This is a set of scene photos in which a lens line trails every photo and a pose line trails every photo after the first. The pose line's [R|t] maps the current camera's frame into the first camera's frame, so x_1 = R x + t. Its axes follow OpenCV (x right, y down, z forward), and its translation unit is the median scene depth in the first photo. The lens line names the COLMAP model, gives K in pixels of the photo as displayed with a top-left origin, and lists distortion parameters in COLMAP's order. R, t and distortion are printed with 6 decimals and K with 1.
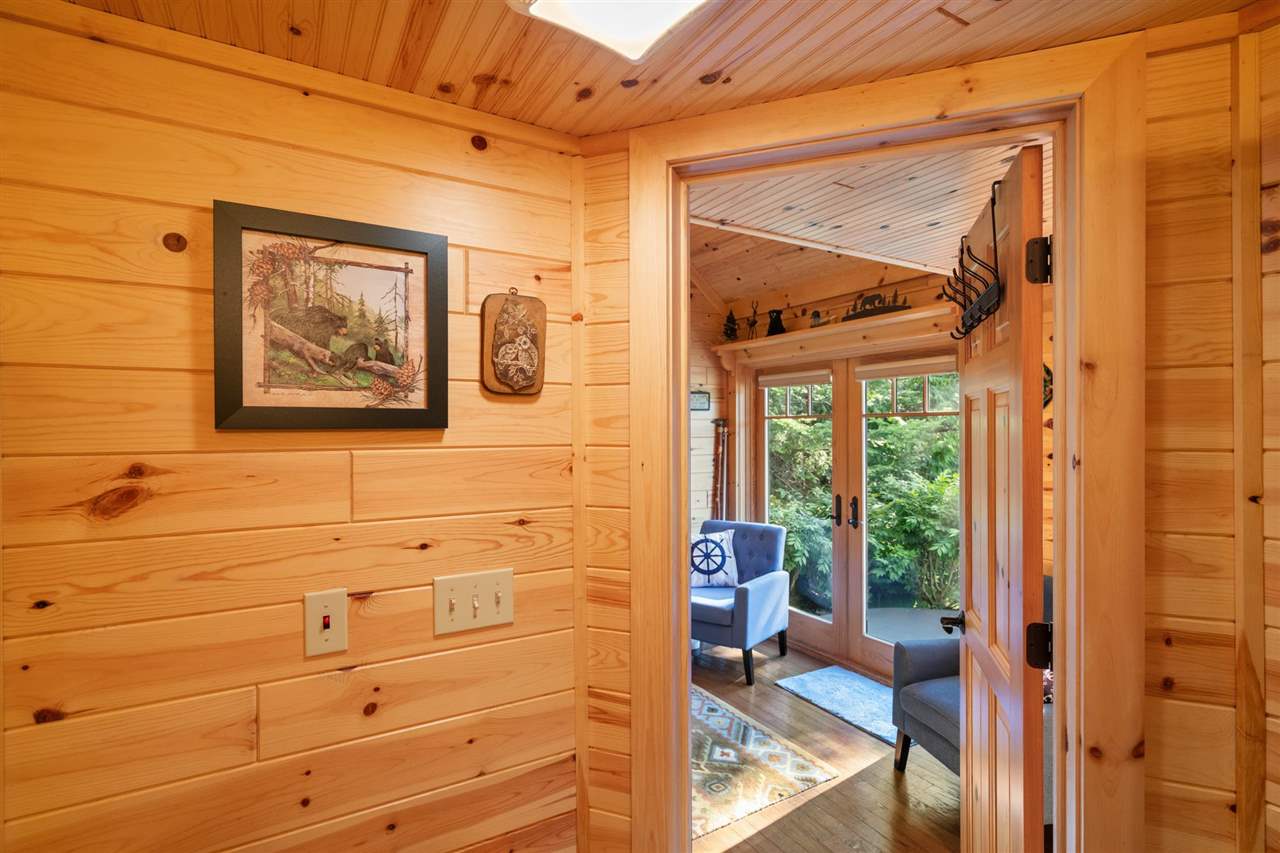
lens RADIAL K [[614.1, 0, 633.1], [0, 614.1, 423.8], [0, 0, 1]] dist [0.001974, 0.000040]
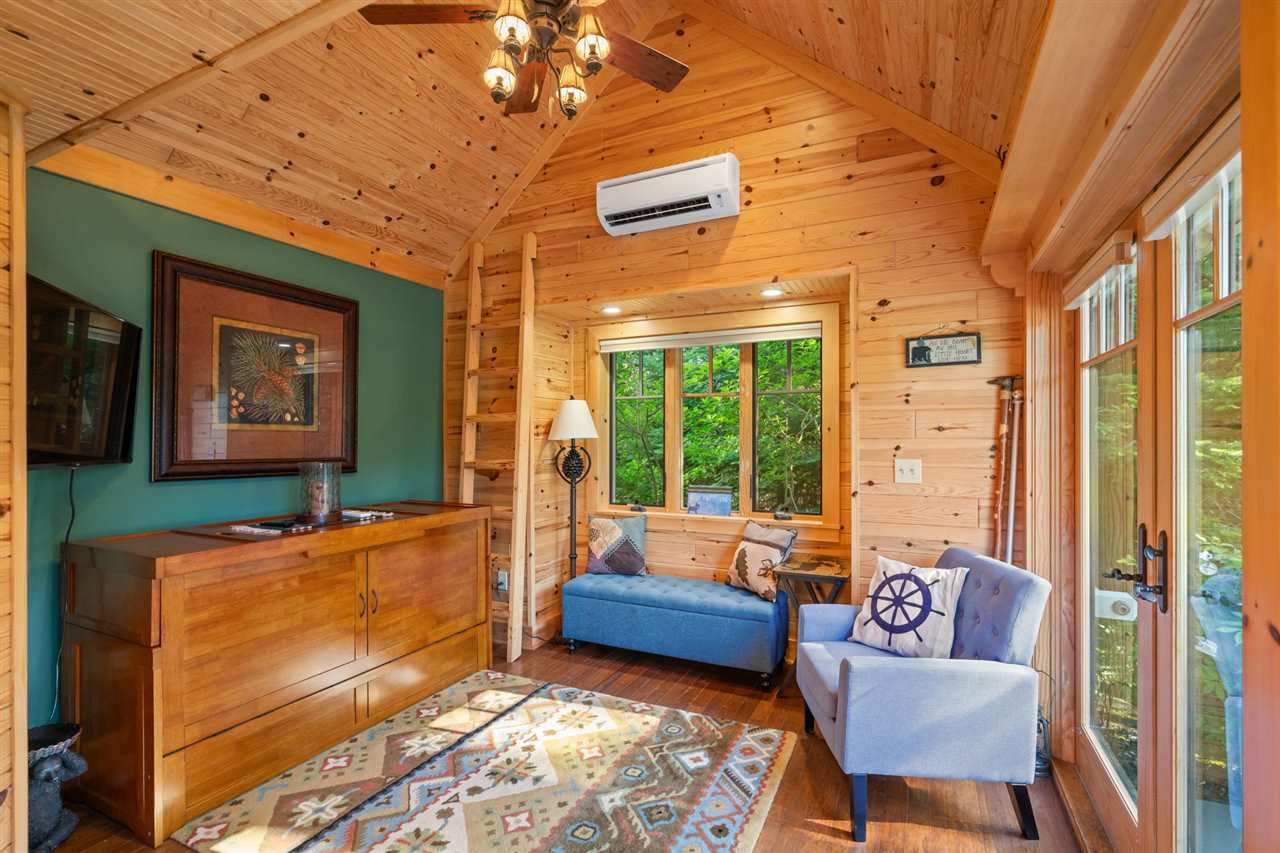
lens RADIAL K [[578.0, 0, 639.3], [0, 578.0, 427.2], [0, 0, 1]] dist [0.001145, 0.002098]
pose [[0.559051, -0.009870, -0.829075, 0.417544], [0.002971, 0.999947, -0.009901, 0.046401], [0.829128, 0.003072, 0.559050, 0.440633]]
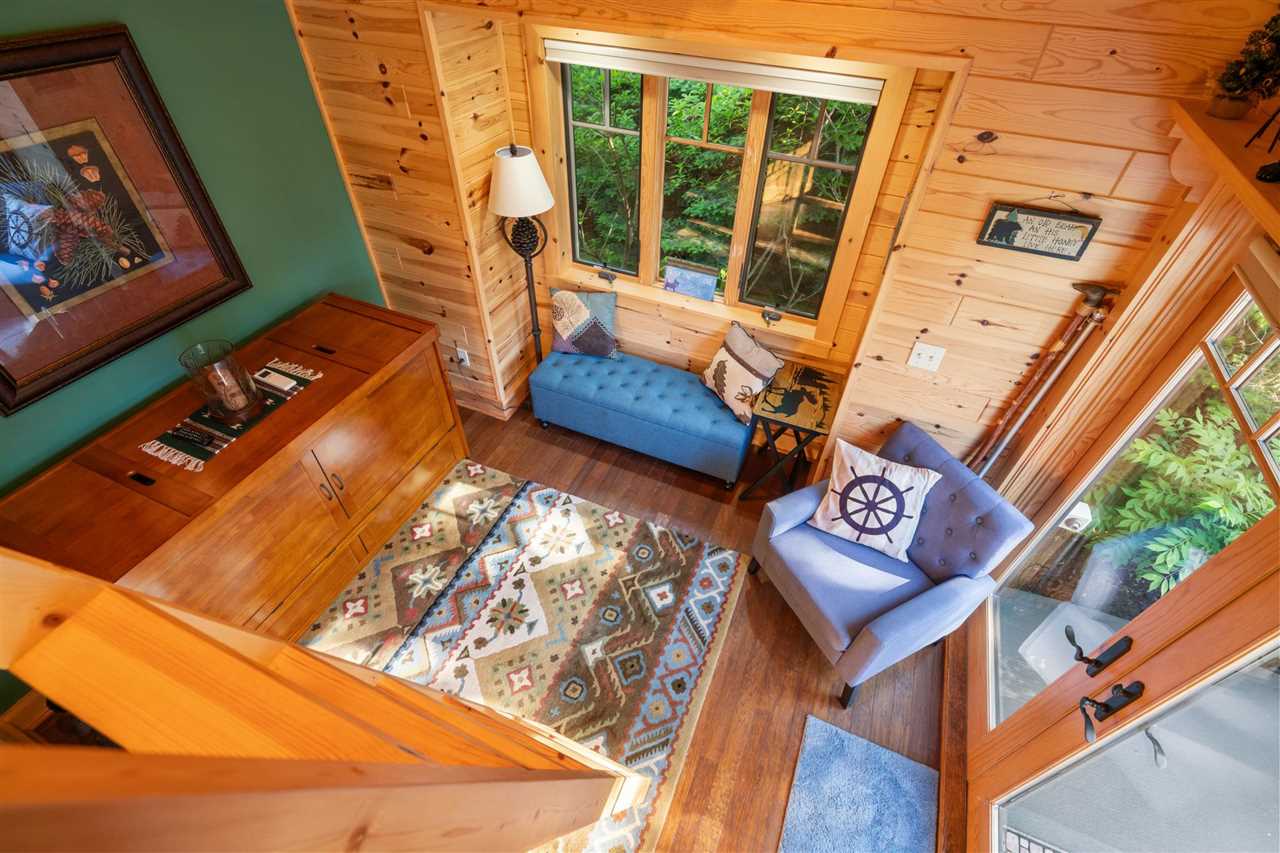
lens RADIAL K [[578.0, 0, 638.4], [0, 578.0, 424.2], [0, 0, 1]] dist [0.001145, 0.002098]
pose [[0.599419, 0.561393, -0.570556, 0.245936], [-0.019670, 0.722923, 0.690648, -0.222302], [0.800194, -0.402764, 0.444377, 0.553166]]
